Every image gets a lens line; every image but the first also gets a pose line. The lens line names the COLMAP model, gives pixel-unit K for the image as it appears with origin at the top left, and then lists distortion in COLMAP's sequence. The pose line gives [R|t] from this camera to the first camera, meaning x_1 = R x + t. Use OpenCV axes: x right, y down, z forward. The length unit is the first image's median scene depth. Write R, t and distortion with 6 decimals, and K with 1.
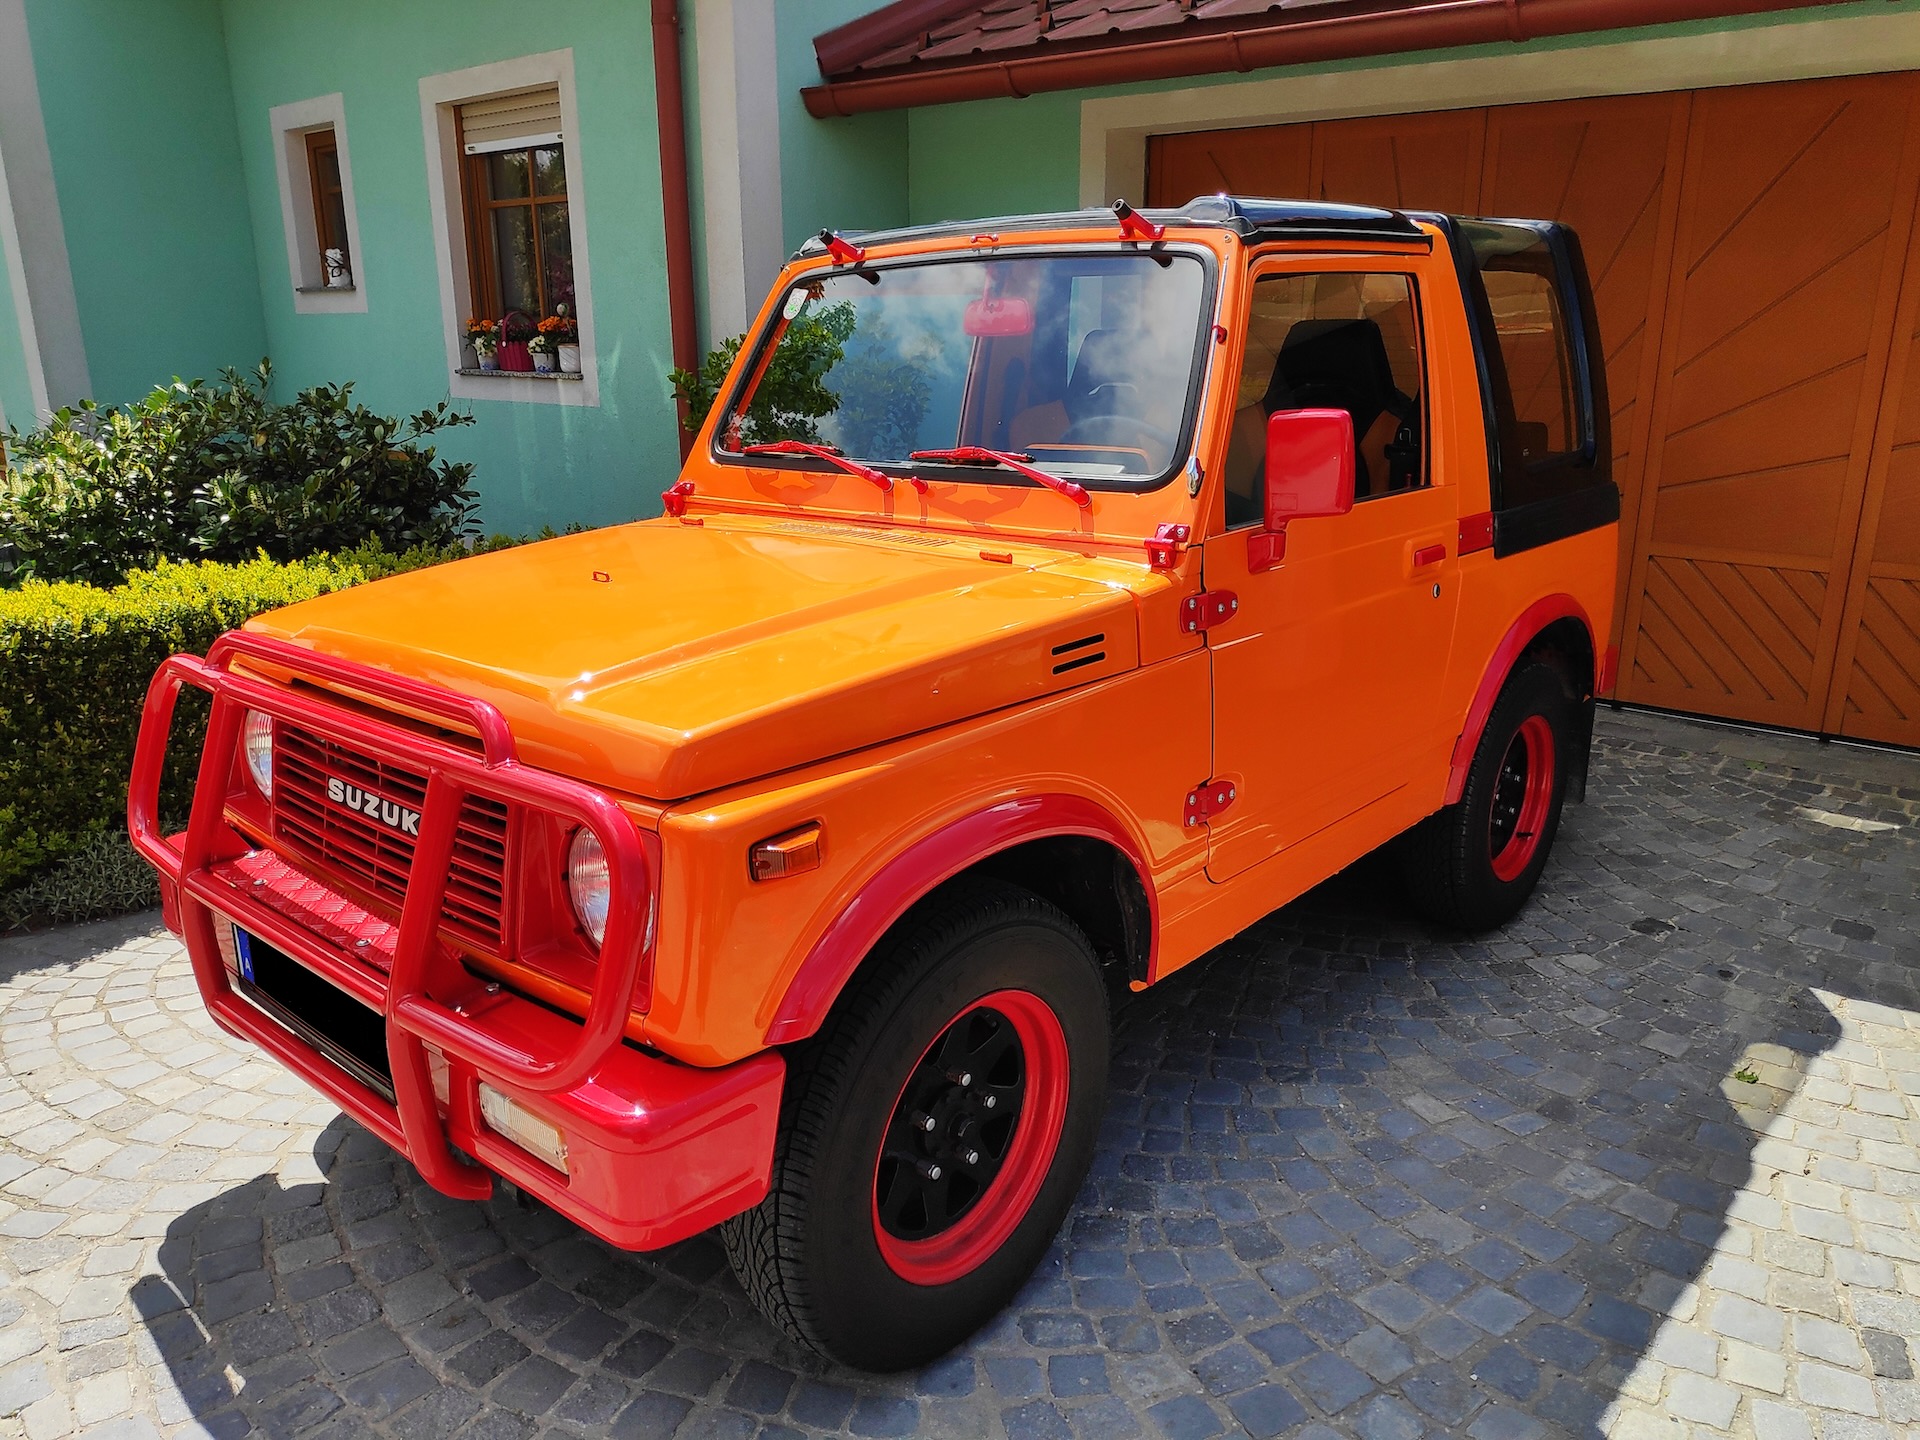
lens RADIAL K [[1368.2, 0, 959.9], [0, 1368.2, 713.1], [0, 0, 1]] dist [-0.022149, 0.004278]
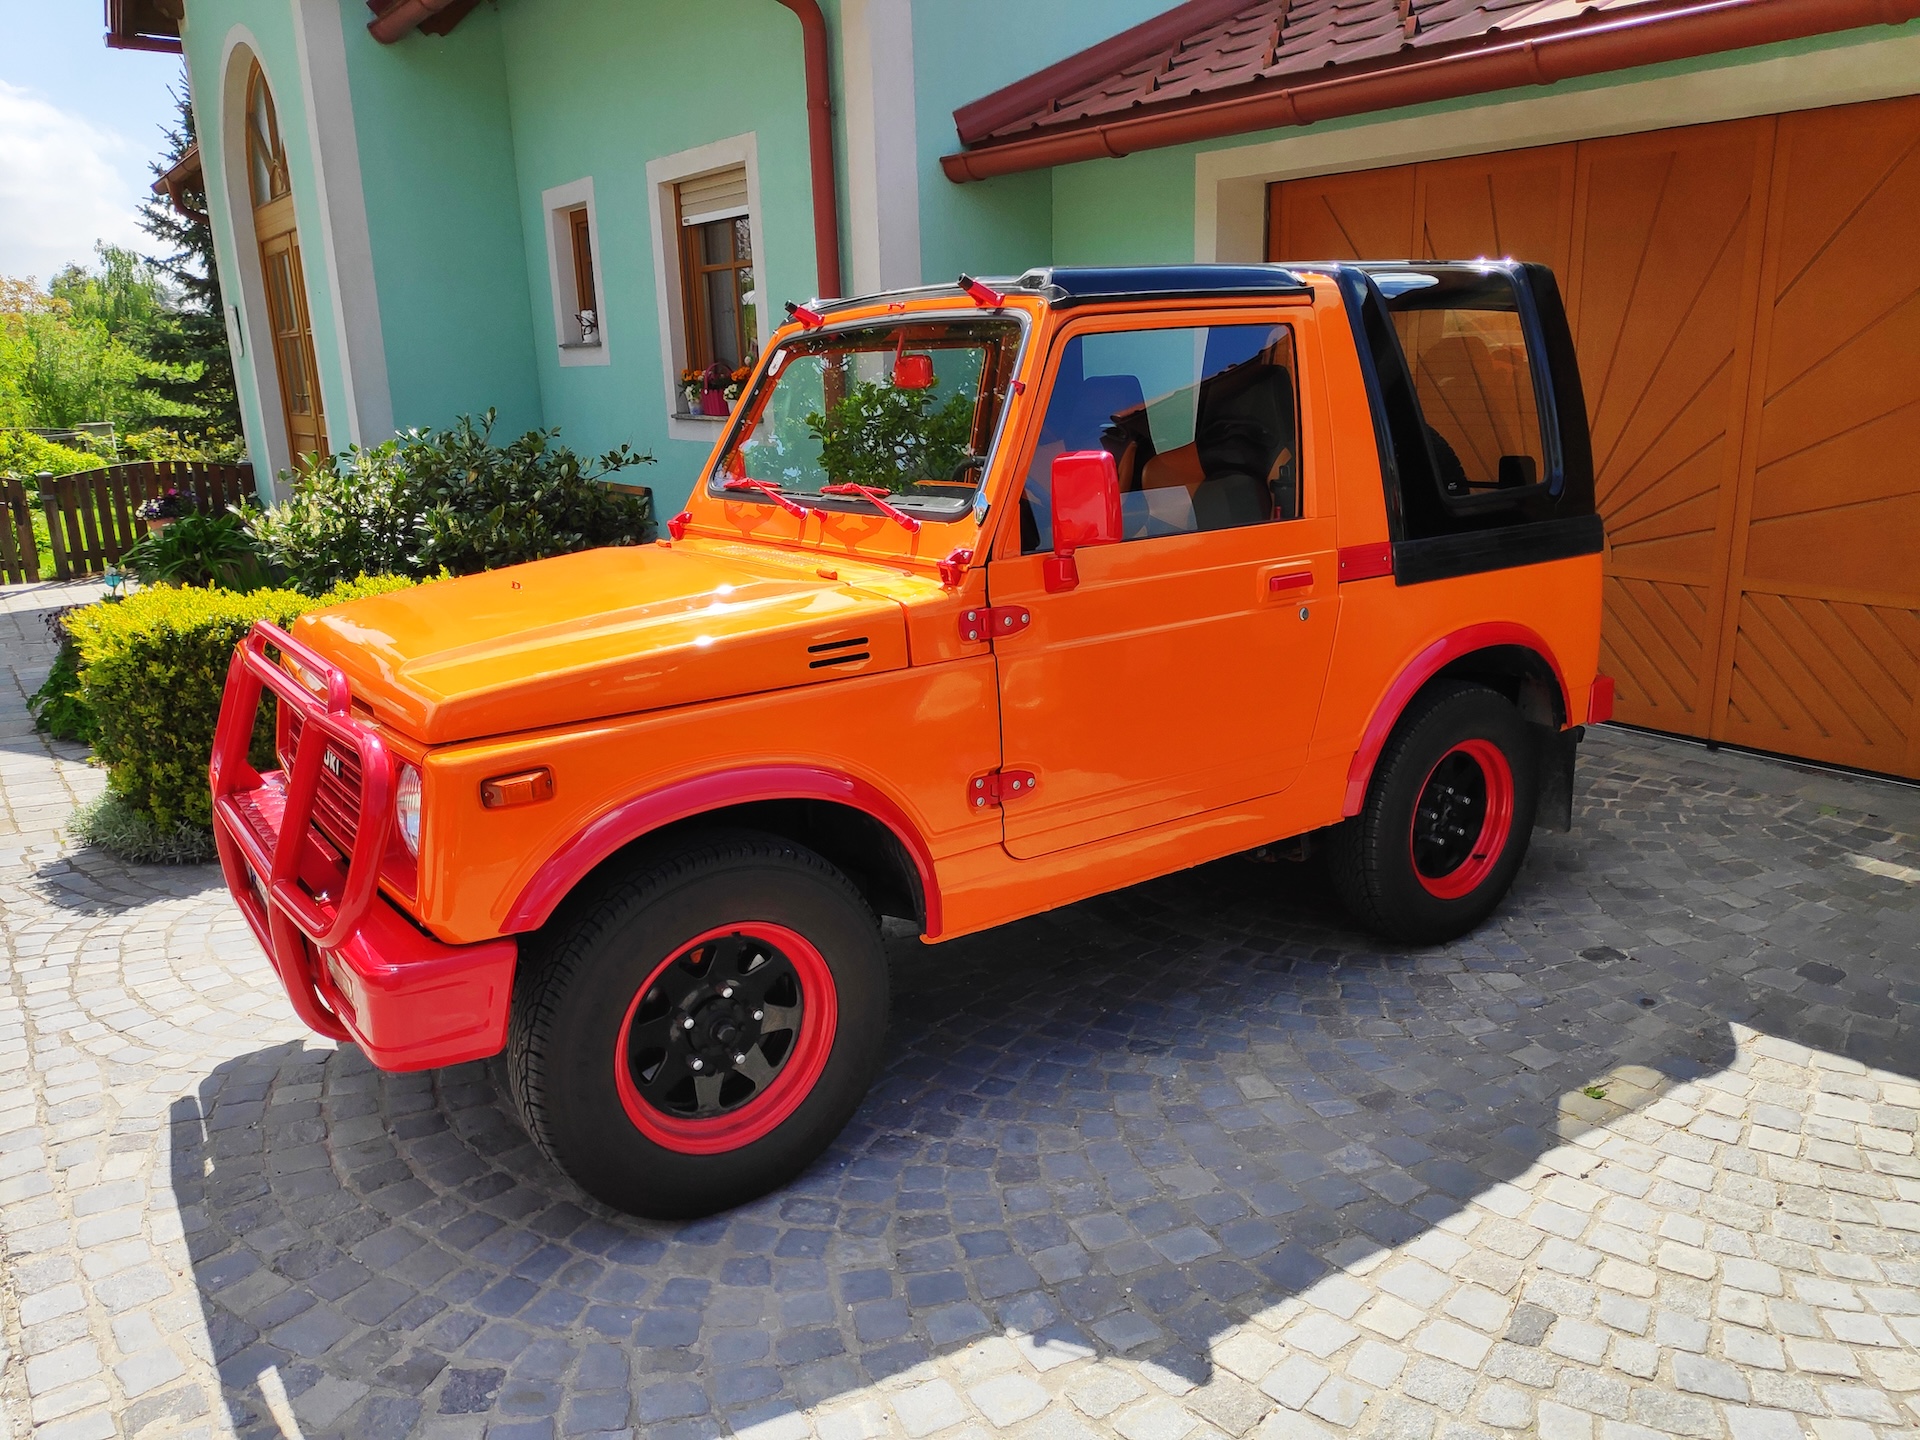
lens RADIAL K [[1352.9, 0, 960.0], [0, 1352.9, 720.0], [0, 0, 1]] dist [0.001081, -0.029712]
pose [[0.973028, 0.037066, -0.227688, 0.301744], [-0.040904, 0.999089, -0.012158, 0.017066], [0.227030, 0.021144, 0.973658, -0.097272]]
